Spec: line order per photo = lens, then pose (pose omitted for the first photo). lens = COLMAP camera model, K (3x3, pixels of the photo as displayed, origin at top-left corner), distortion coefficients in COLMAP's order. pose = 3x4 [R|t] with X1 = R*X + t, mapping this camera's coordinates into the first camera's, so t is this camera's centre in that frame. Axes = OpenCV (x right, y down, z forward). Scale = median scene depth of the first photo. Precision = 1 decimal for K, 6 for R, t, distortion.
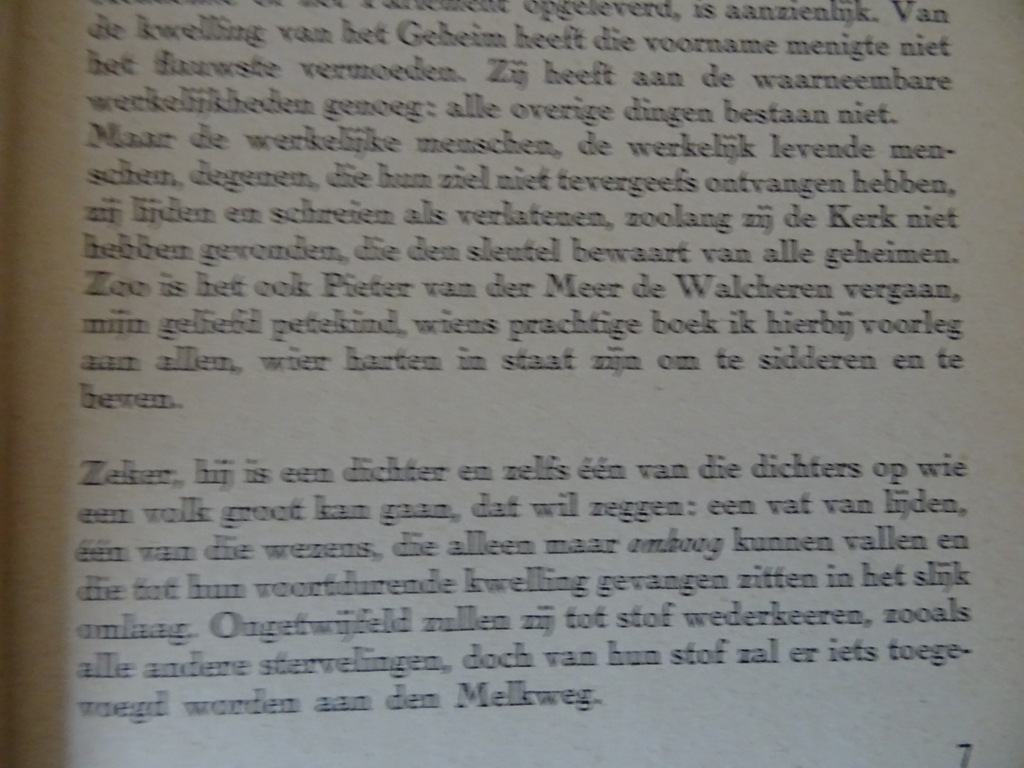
lens RADIAL K [[710.5, 0, 512.0], [0, 710.5, 384.0], [0, 0, 1]] dist [0.005711, -0.026568]
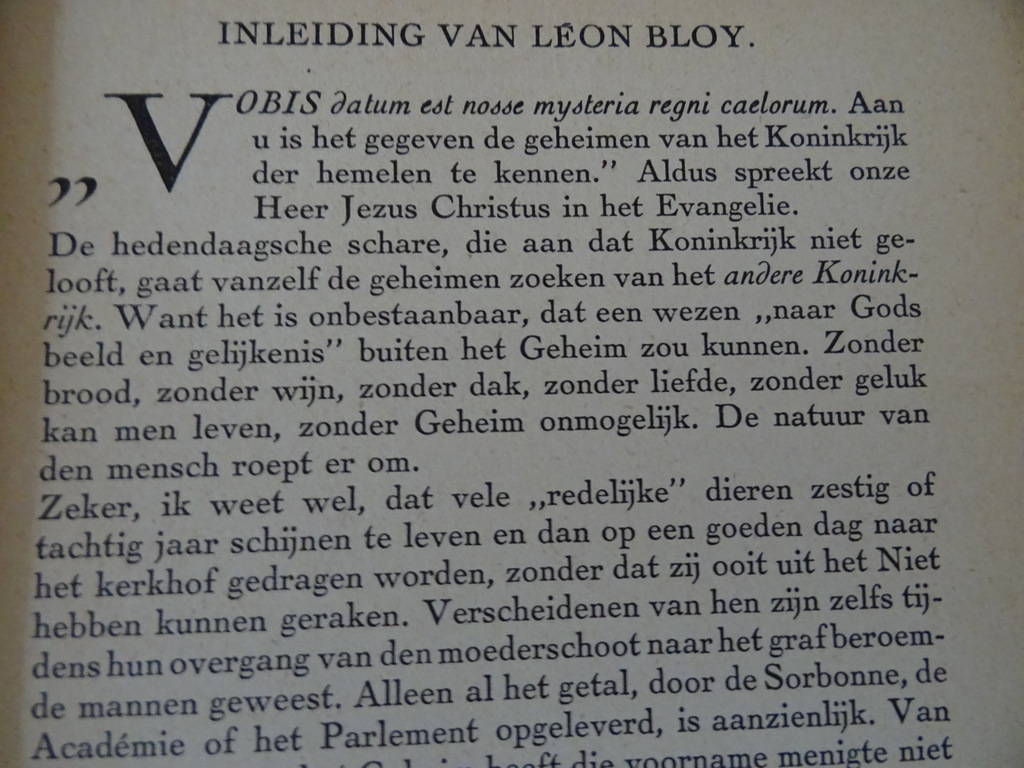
lens RADIAL K [[710.5, 0, 512.0], [0, 710.5, 384.0], [0, 0, 1]] dist [0.005711, -0.026568]
pose [[0.999909, -0.013188, 0.002684, 0.043622], [0.013301, 0.998775, -0.047663, -0.962742], [-0.002052, 0.047695, 0.998860, 0.048459]]
